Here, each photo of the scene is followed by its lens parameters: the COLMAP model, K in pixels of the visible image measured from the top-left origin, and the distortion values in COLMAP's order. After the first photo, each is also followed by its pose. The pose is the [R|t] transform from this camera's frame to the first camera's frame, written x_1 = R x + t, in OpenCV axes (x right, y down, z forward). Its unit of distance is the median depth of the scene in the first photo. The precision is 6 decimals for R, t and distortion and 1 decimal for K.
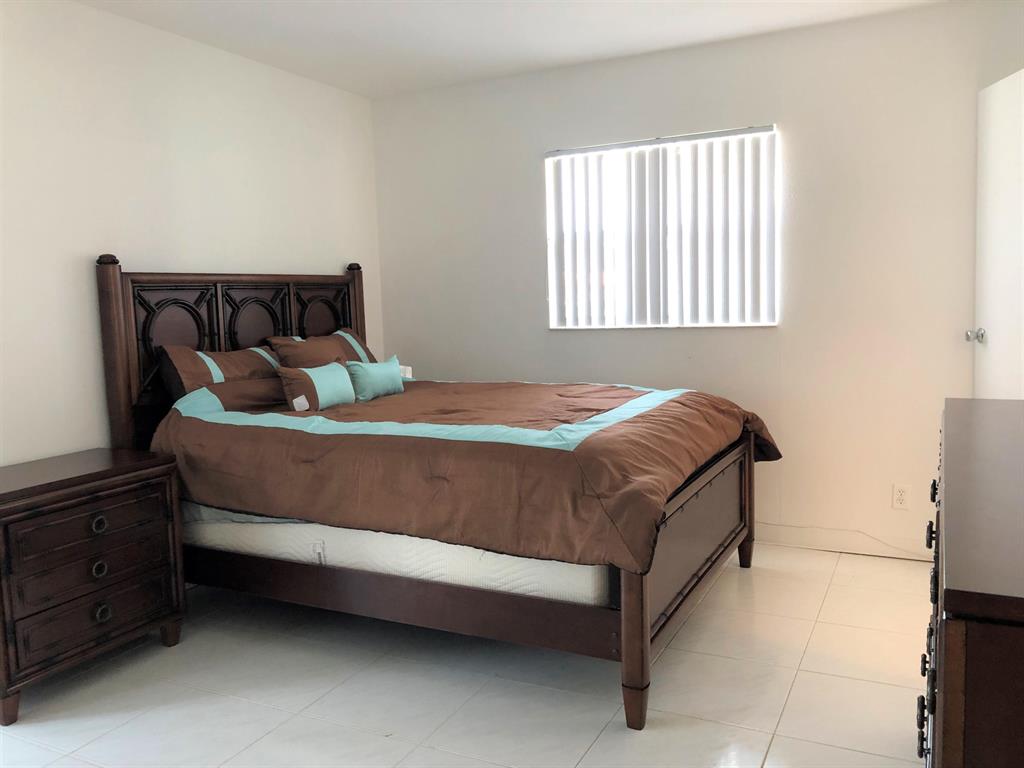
lens RADIAL K [[833.8, 0, 514.1], [0, 833.8, 367.1], [0, 0, 1]] dist [0.077103, -0.099541]
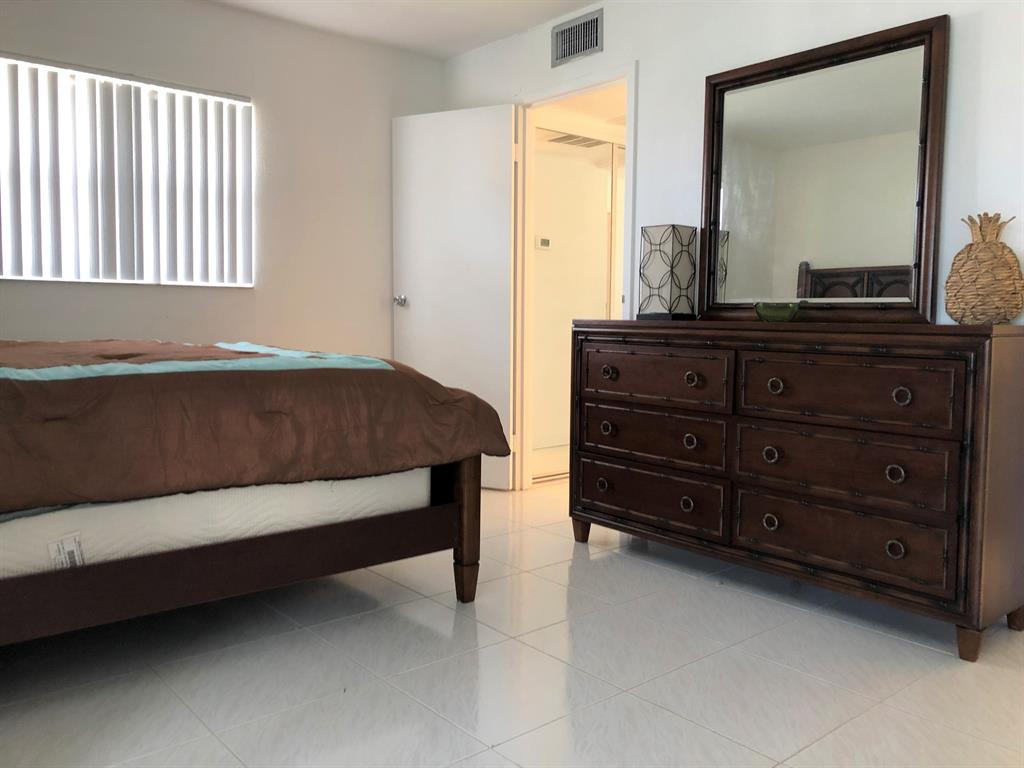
lens RADIAL K [[833.8, 0, 514.1], [0, 833.8, 367.1], [0, 0, 1]] dist [0.077103, -0.099541]
pose [[0.389761, -0.022964, 0.920630, -0.523312], [0.050697, 0.998708, 0.003448, 0.062490], [-0.919520, 0.045329, 0.390421, 0.280602]]
